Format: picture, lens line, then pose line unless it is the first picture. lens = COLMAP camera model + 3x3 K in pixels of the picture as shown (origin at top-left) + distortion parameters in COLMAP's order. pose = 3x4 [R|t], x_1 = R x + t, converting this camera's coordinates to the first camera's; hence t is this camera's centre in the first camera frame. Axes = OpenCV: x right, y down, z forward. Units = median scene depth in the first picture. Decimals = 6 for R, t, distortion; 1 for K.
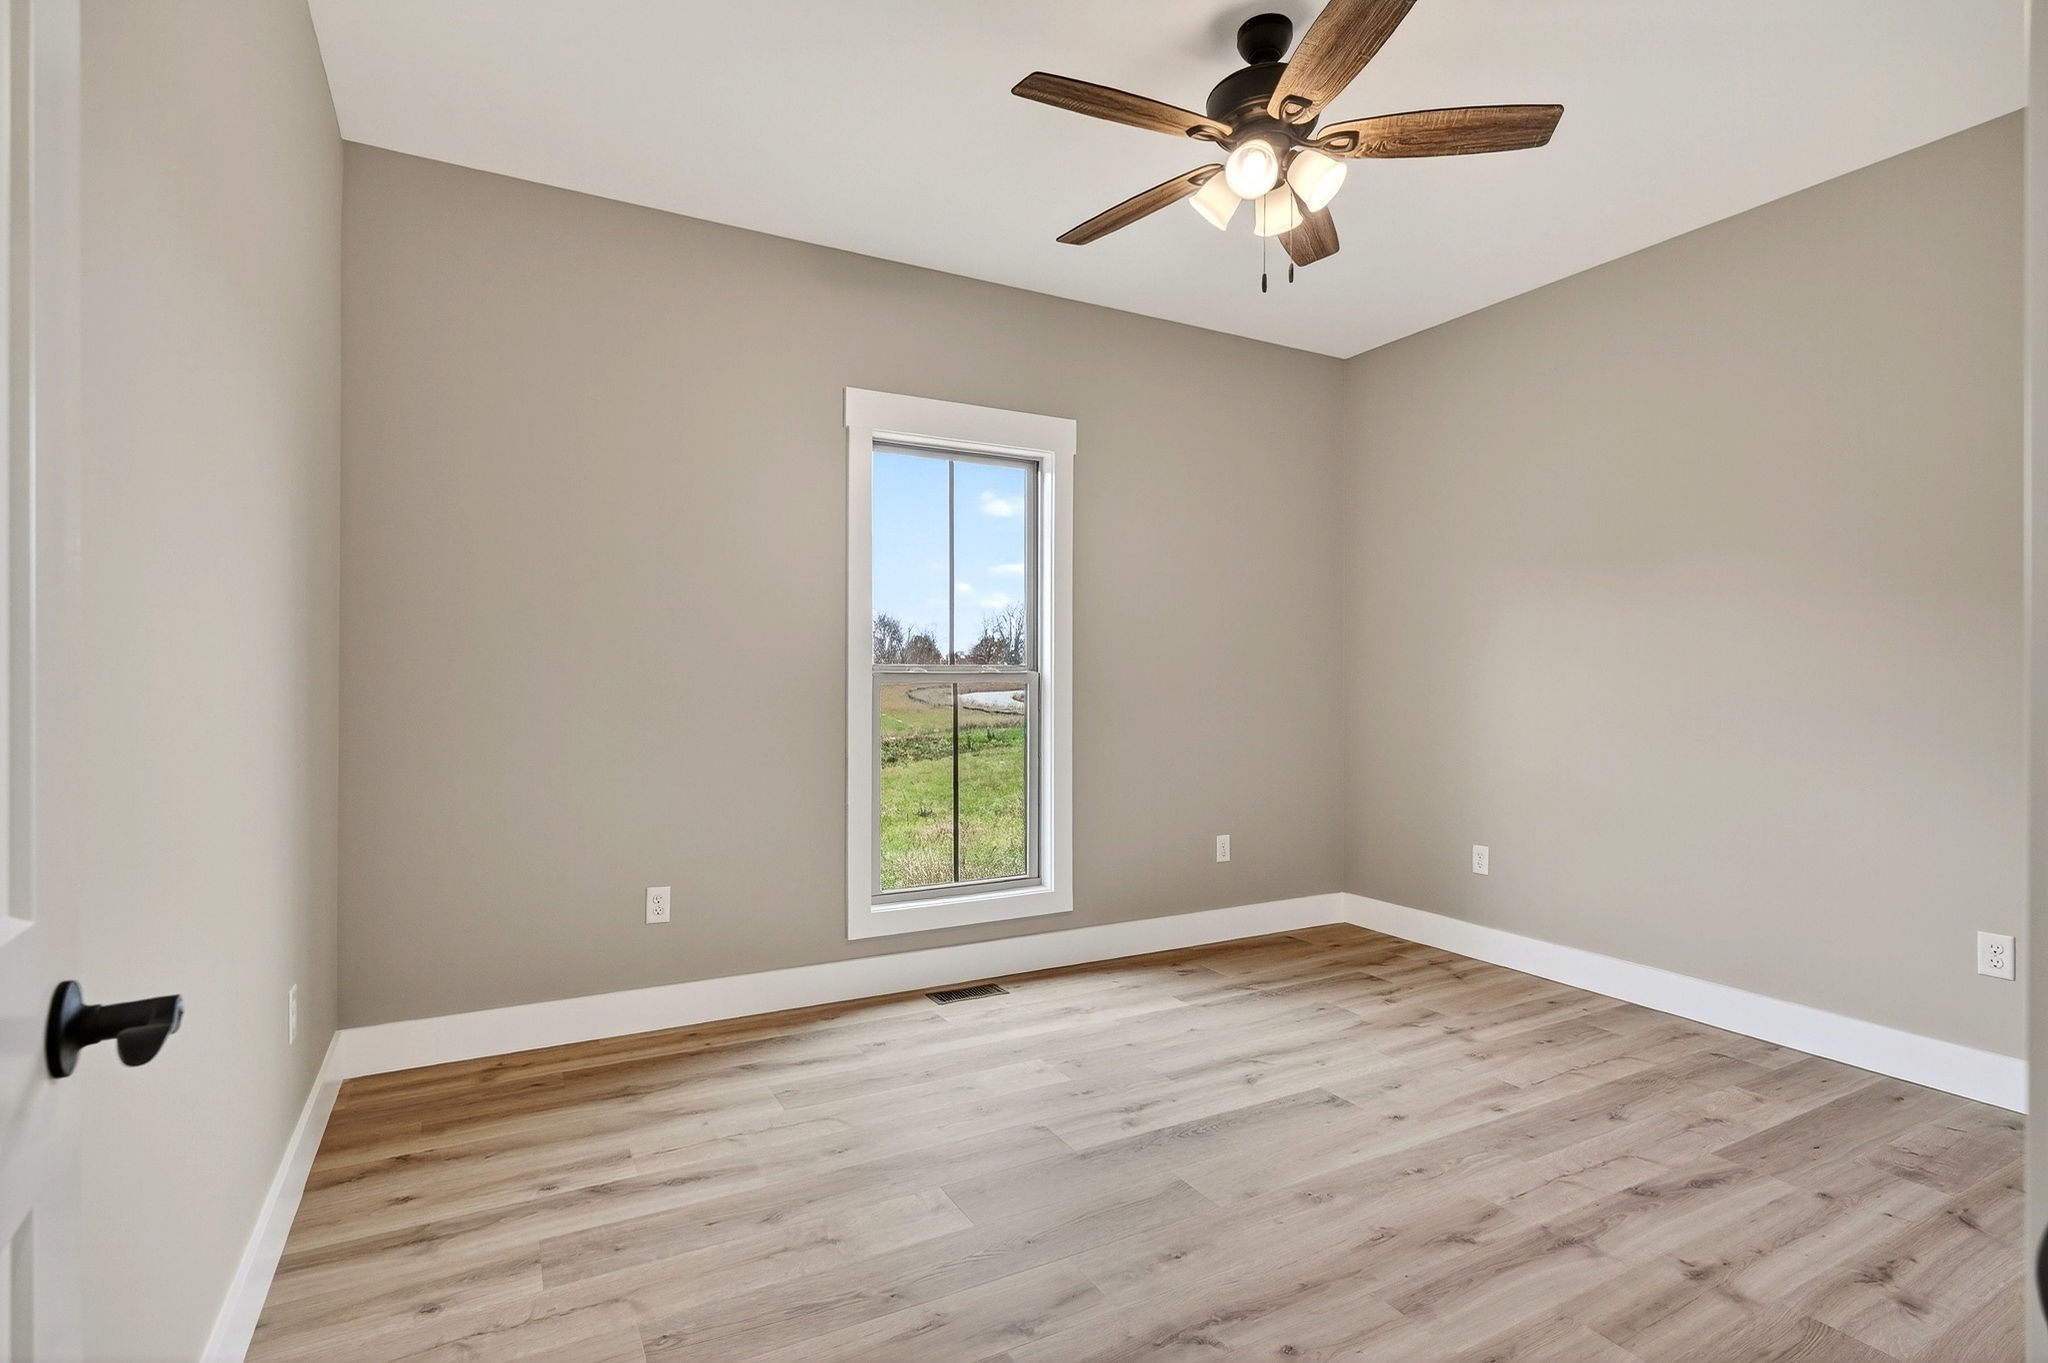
lens RADIAL K [[980.3, 0, 1036.5], [0, 980.3, 674.7], [0, 0, 1]] dist [0.001010, 0.000075]
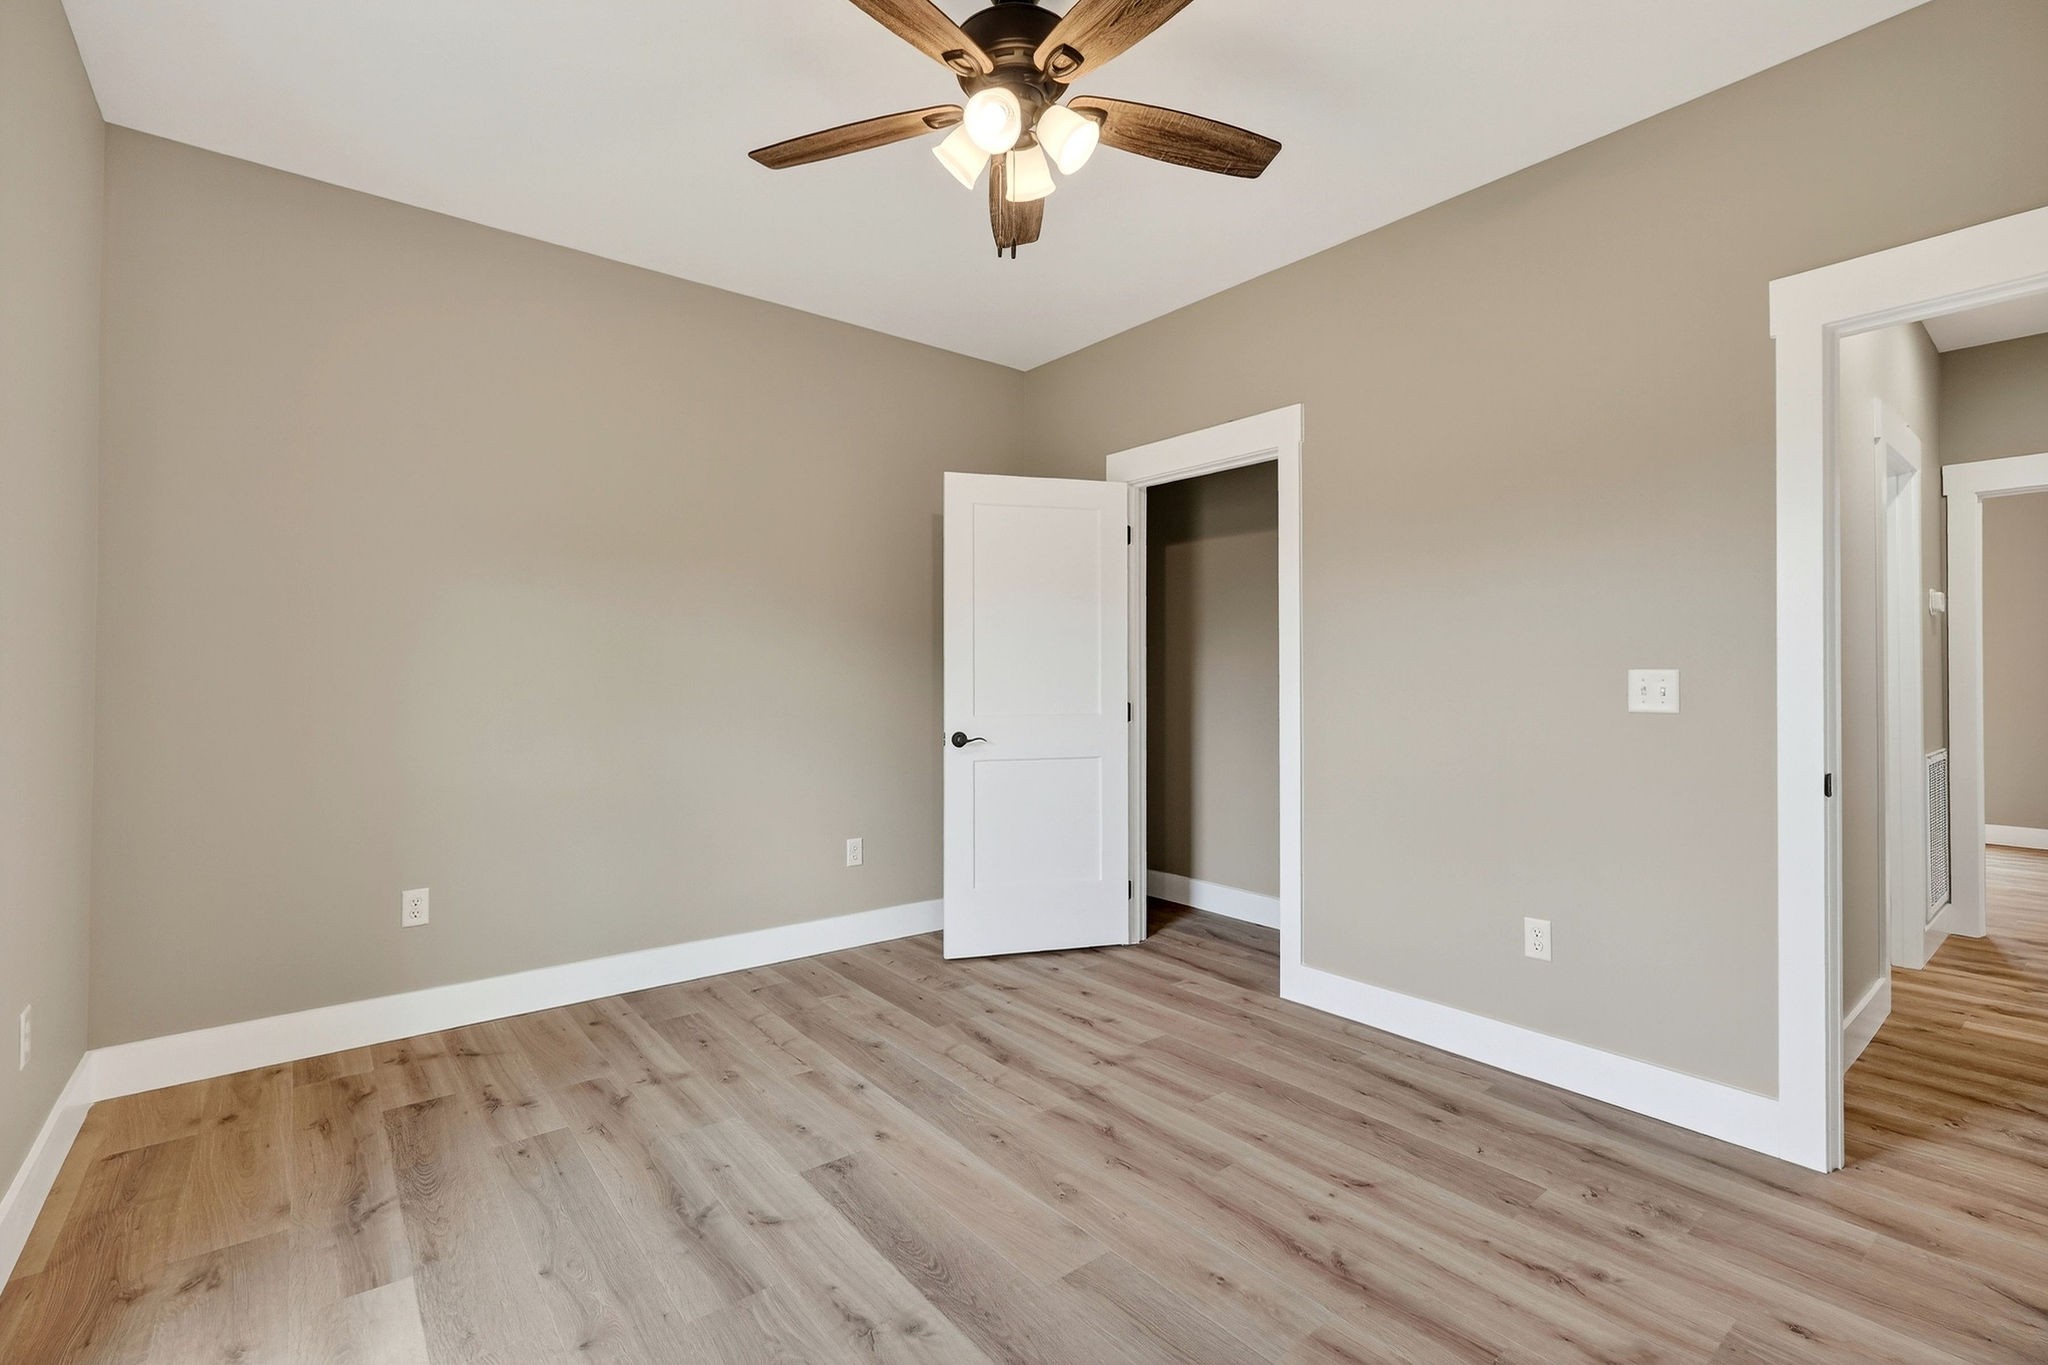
lens RADIAL K [[925.7, 0, 1025.2], [0, 925.7, 676.5], [0, 0, 1]] dist [-0.001691, 0.000563]
pose [[-0.171934, -0.001613, 0.985107, -0.486334], [-0.010999, 0.999939, -0.000282, 0.005001], [-0.985047, -0.010884, -0.171941, 0.920550]]
